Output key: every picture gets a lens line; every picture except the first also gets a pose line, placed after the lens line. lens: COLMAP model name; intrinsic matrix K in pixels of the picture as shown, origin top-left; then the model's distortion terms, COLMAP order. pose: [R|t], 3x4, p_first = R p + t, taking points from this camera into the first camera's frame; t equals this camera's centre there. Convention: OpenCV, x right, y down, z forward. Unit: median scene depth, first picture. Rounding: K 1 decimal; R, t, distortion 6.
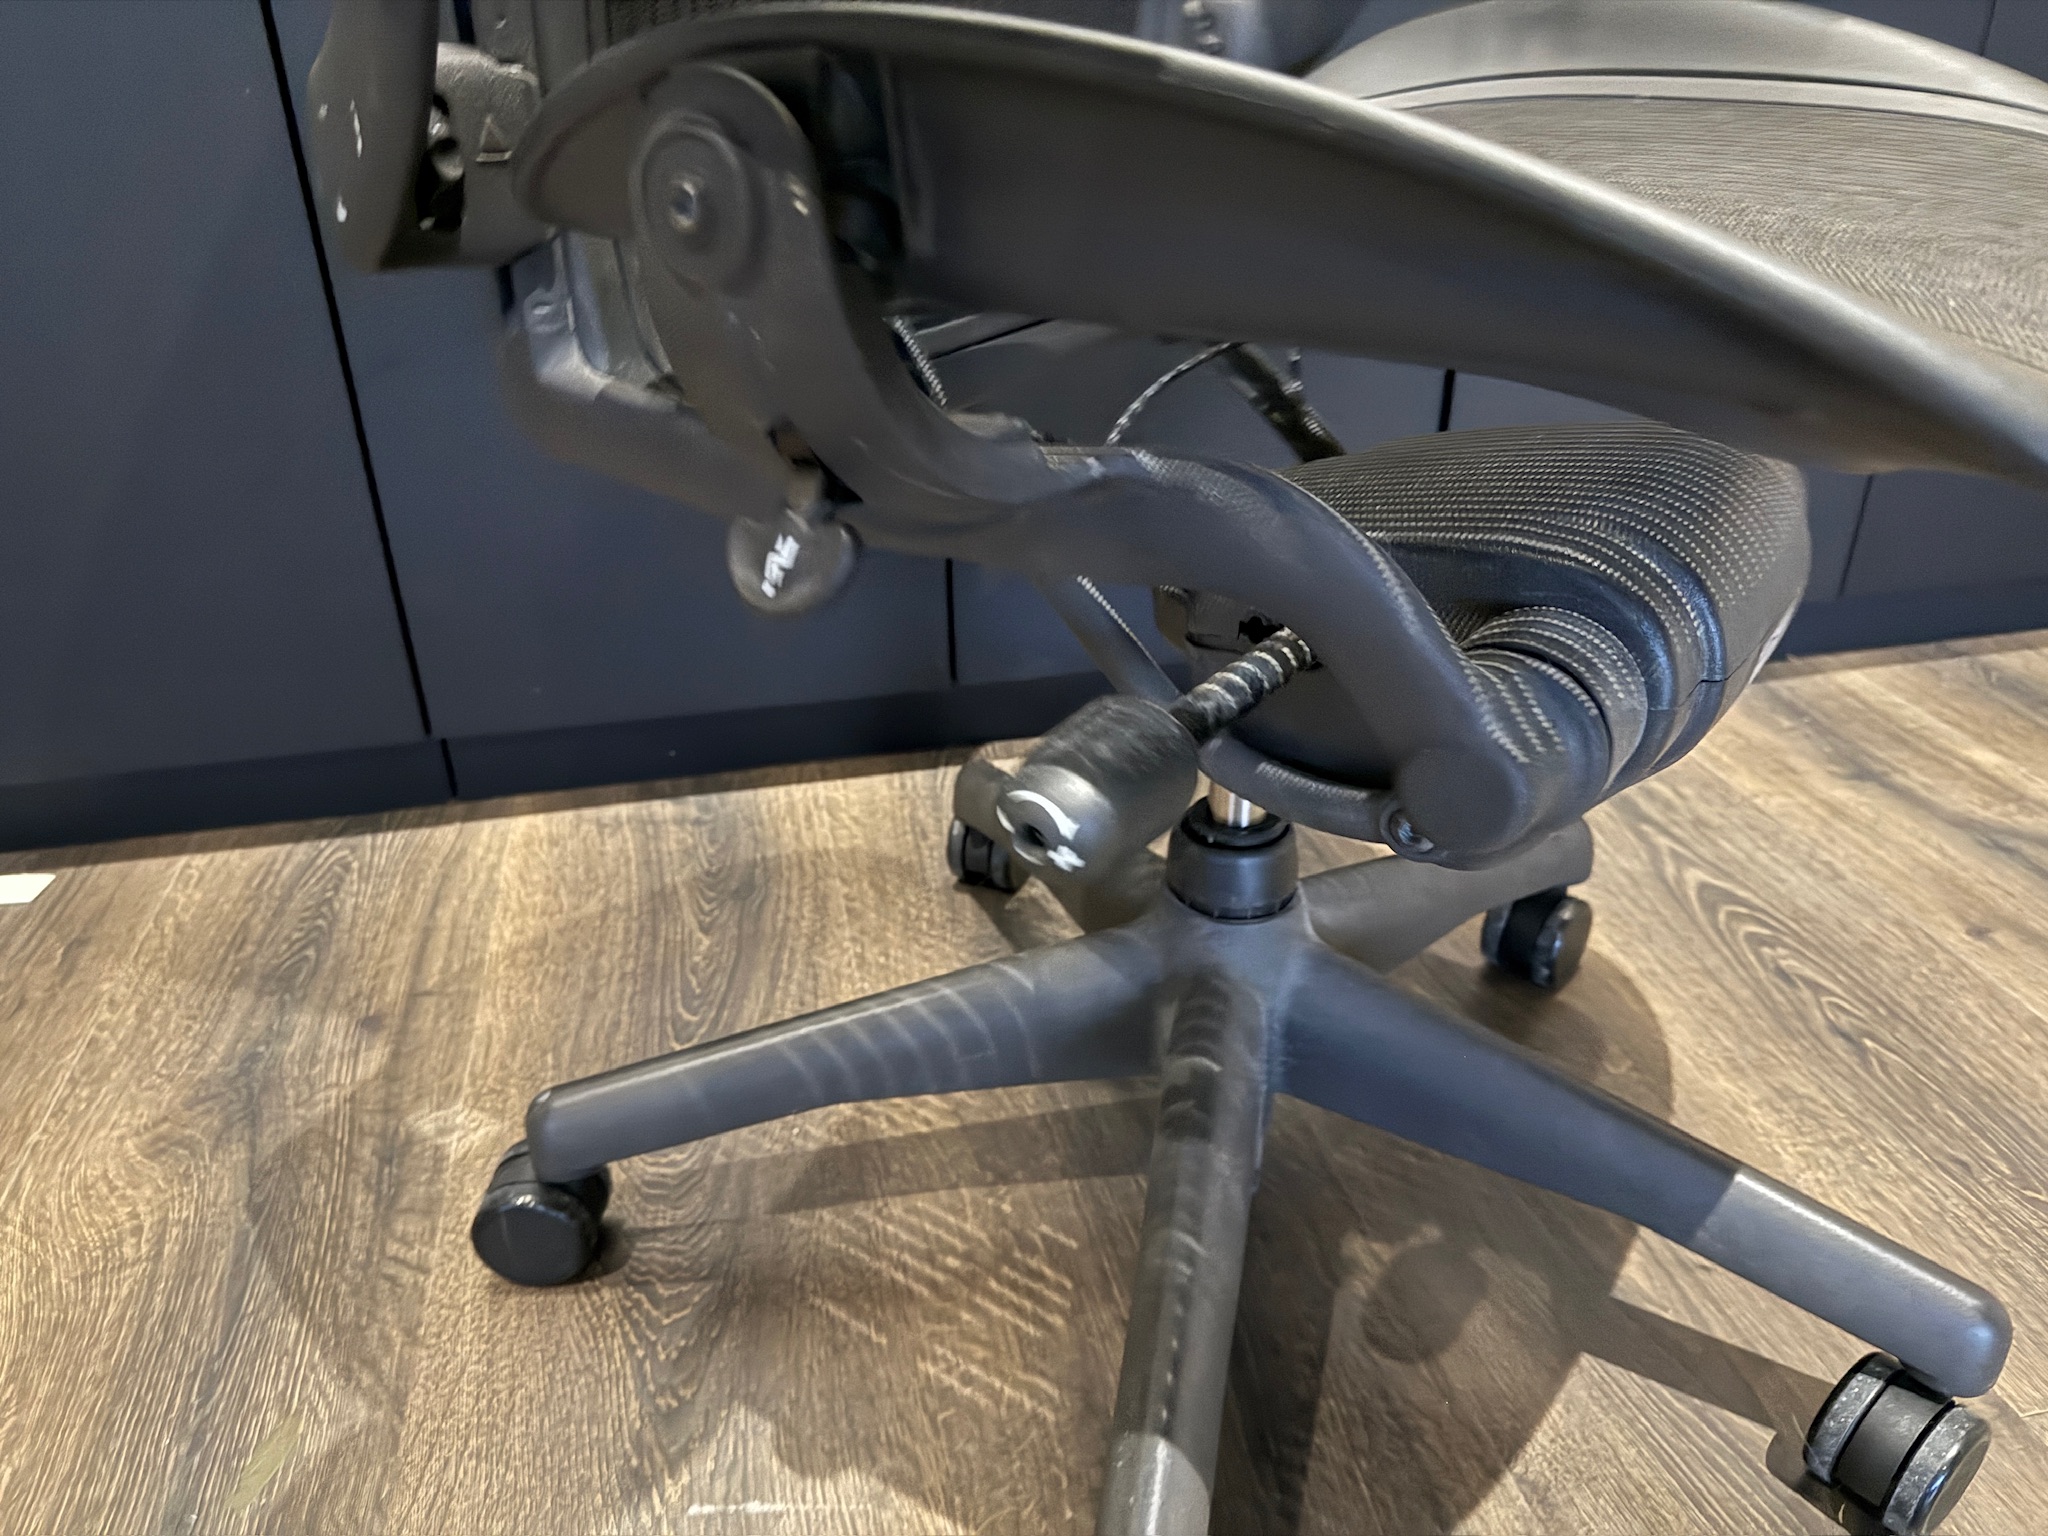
lens RADIAL K [[1458.5, 0, 1019.8], [0, 1458.5, 762.4], [0, 0, 1]] dist [-0.017364, 0.003852]
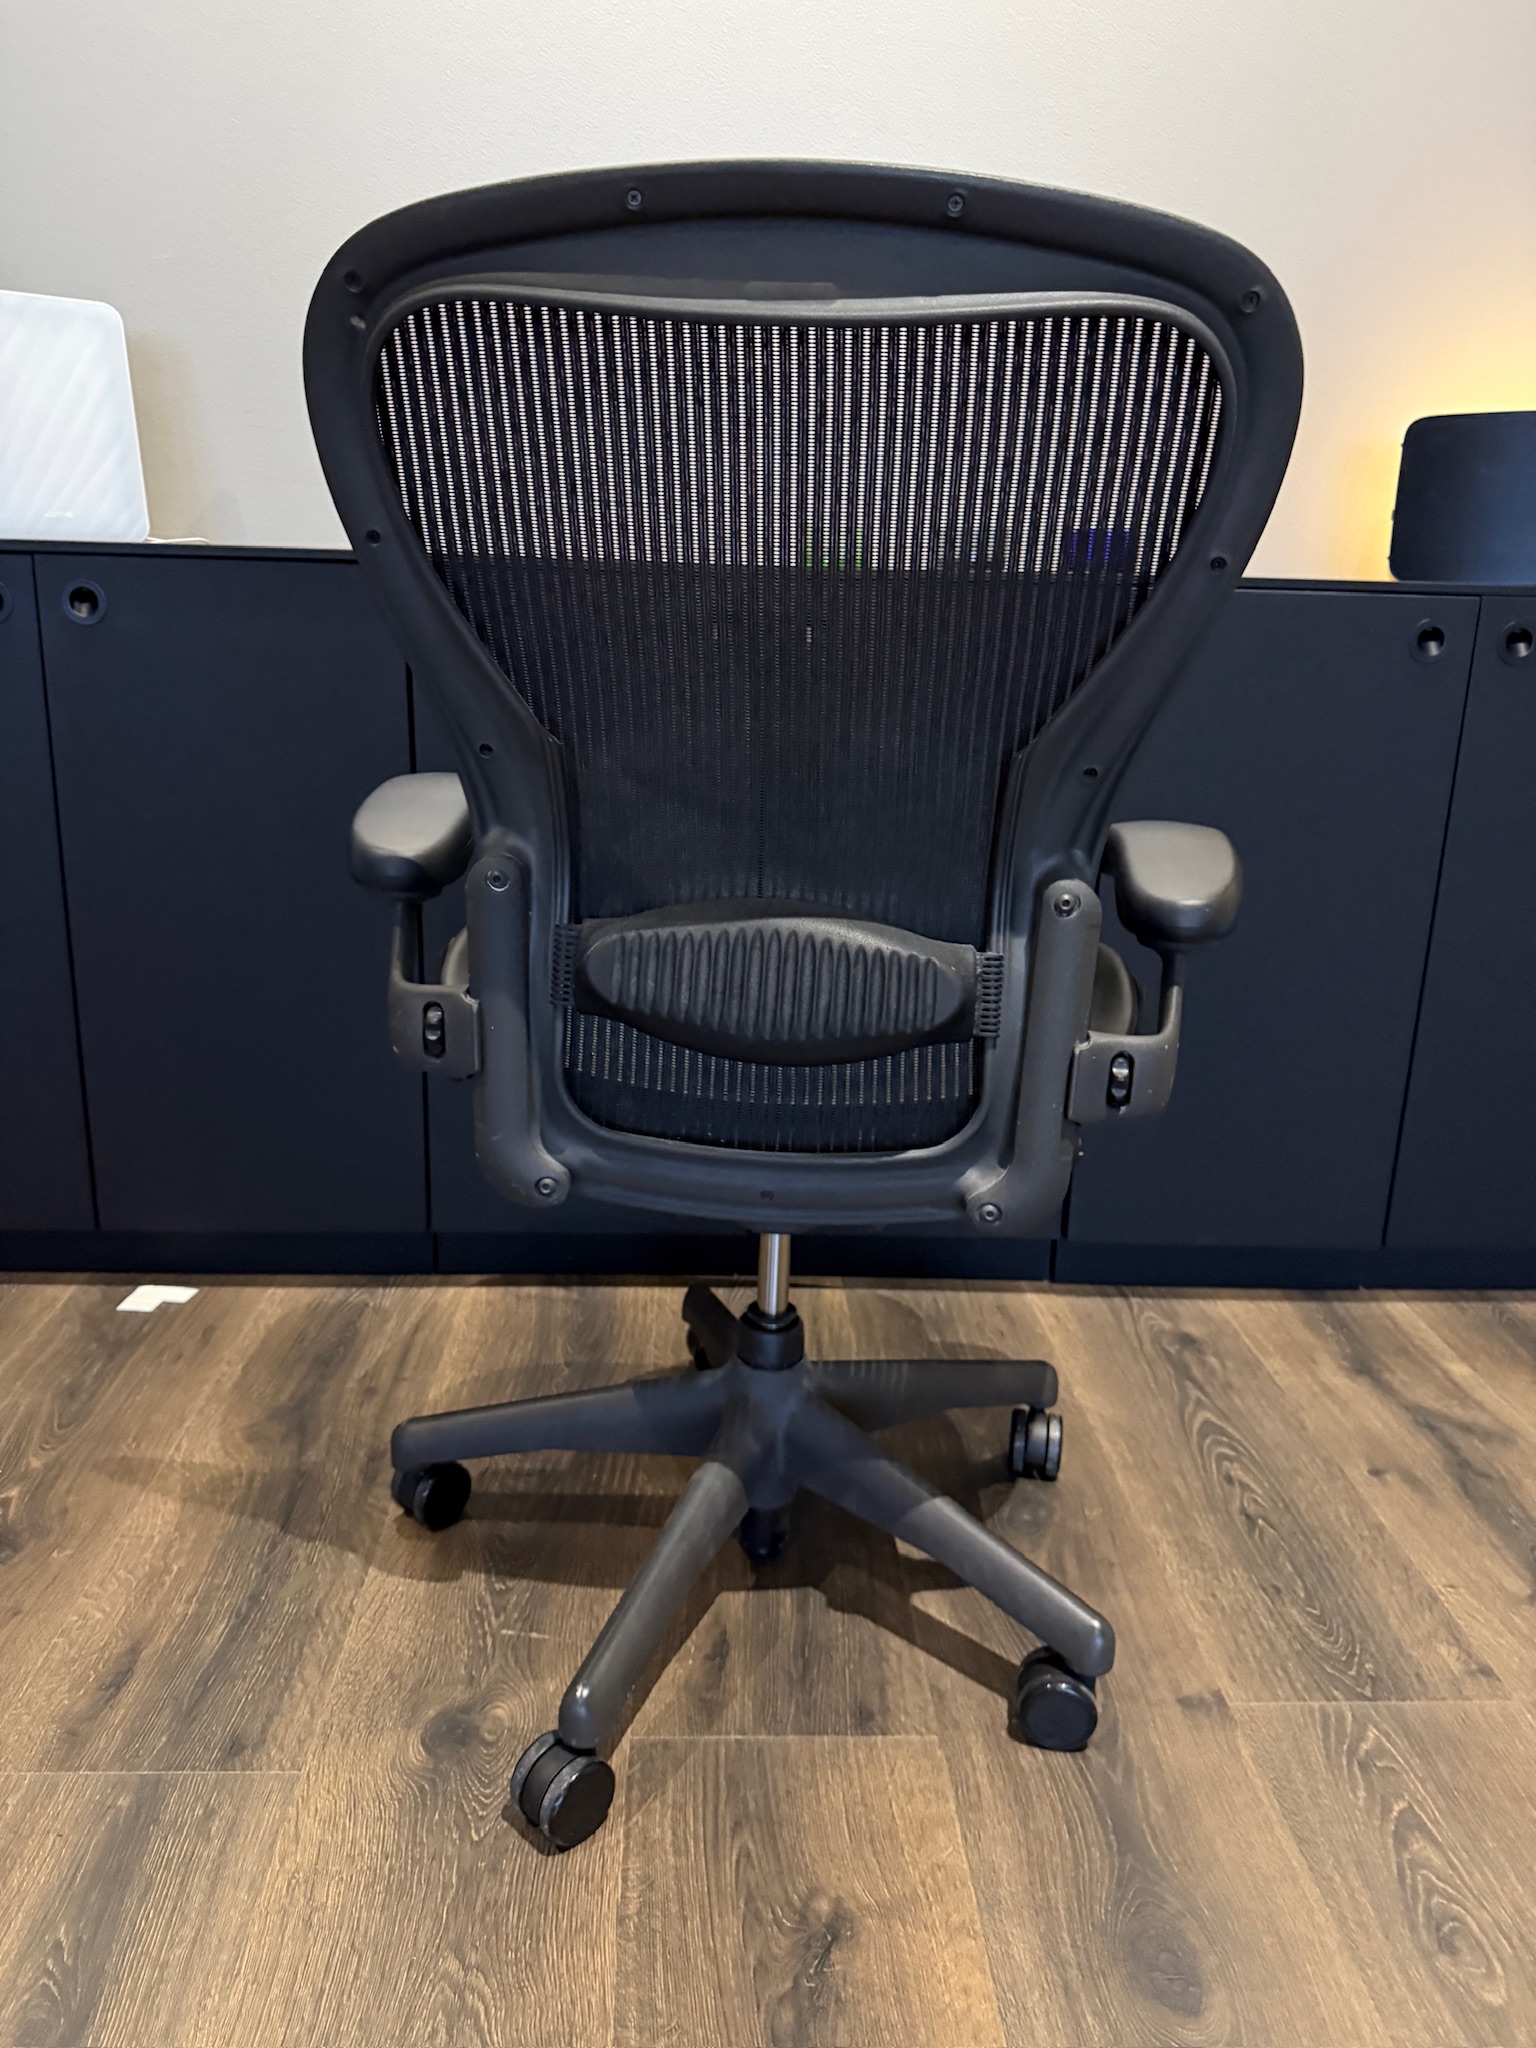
lens RADIAL K [[1430.5, 0, 768.0], [0, 1430.5, 1024.0], [0, 0, 1]] dist [0.000450, -0.002026]
pose [[0.985103, 0.090249, -0.146383, 0.232694], [-0.119881, 0.970691, -0.208298, 0.055250], [0.123294, 0.222743, 0.967049, -0.698218]]
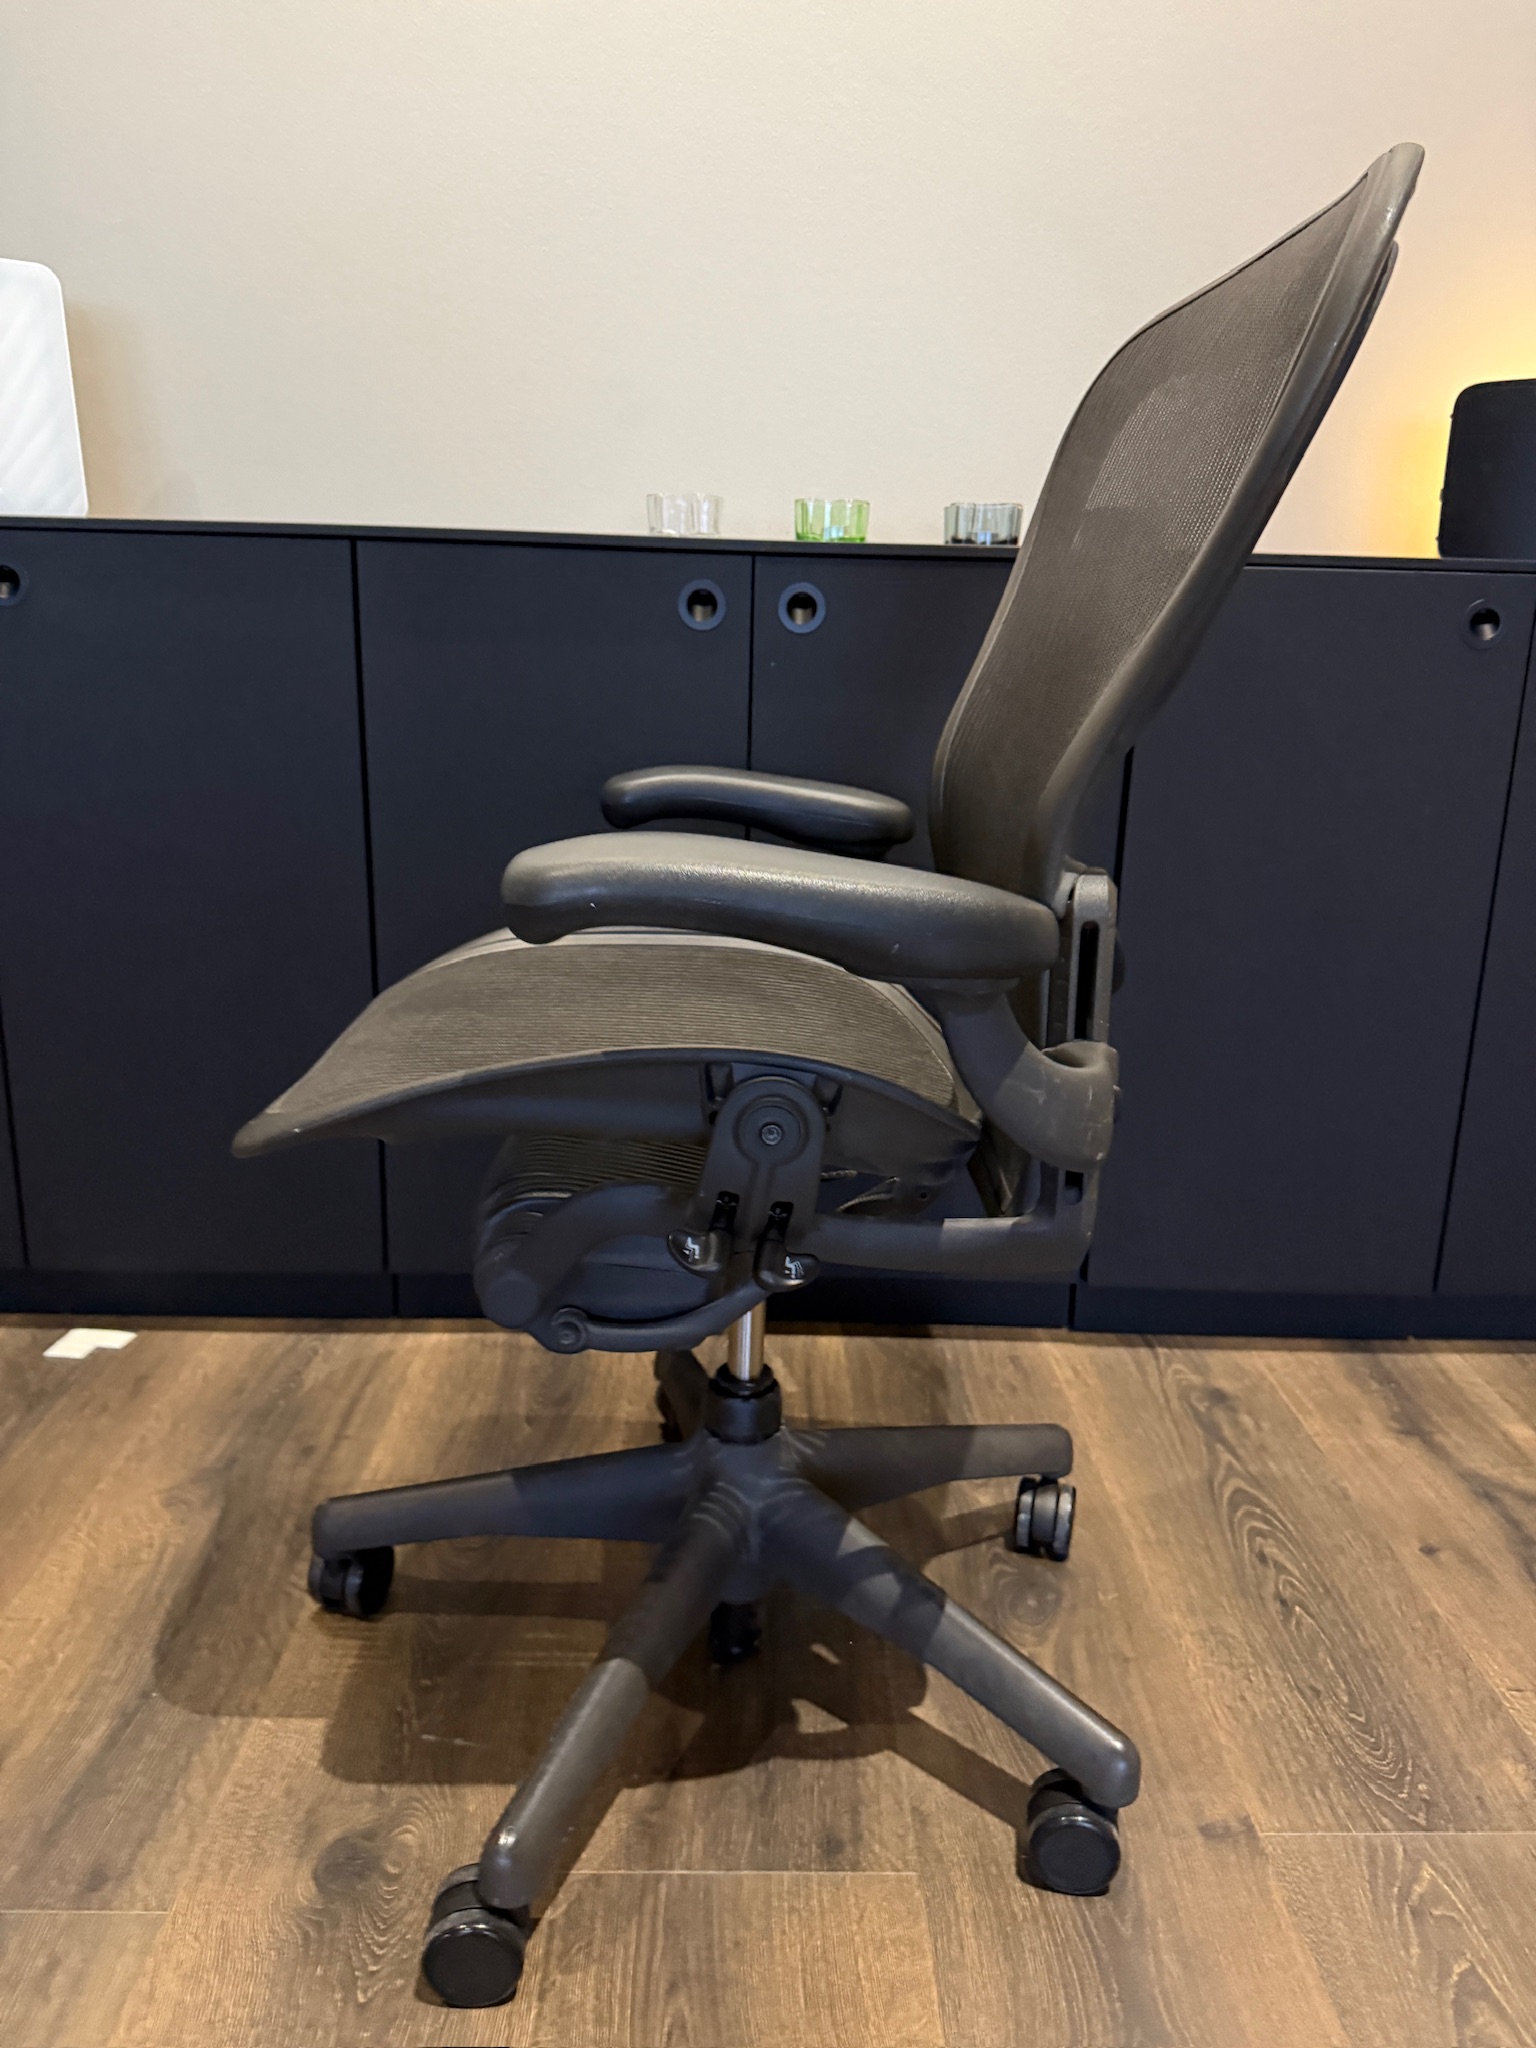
lens RADIAL K [[1434.8, 0, 788.0], [0, 1434.8, 1031.6], [0, 0, 1]] dist [-0.006643, 0.002200]
pose [[0.982634, 0.090148, -0.162187, 0.273861], [-0.125389, 0.966889, -0.222267, 0.023284], [0.136780, 0.238744, 0.961401, -0.527505]]
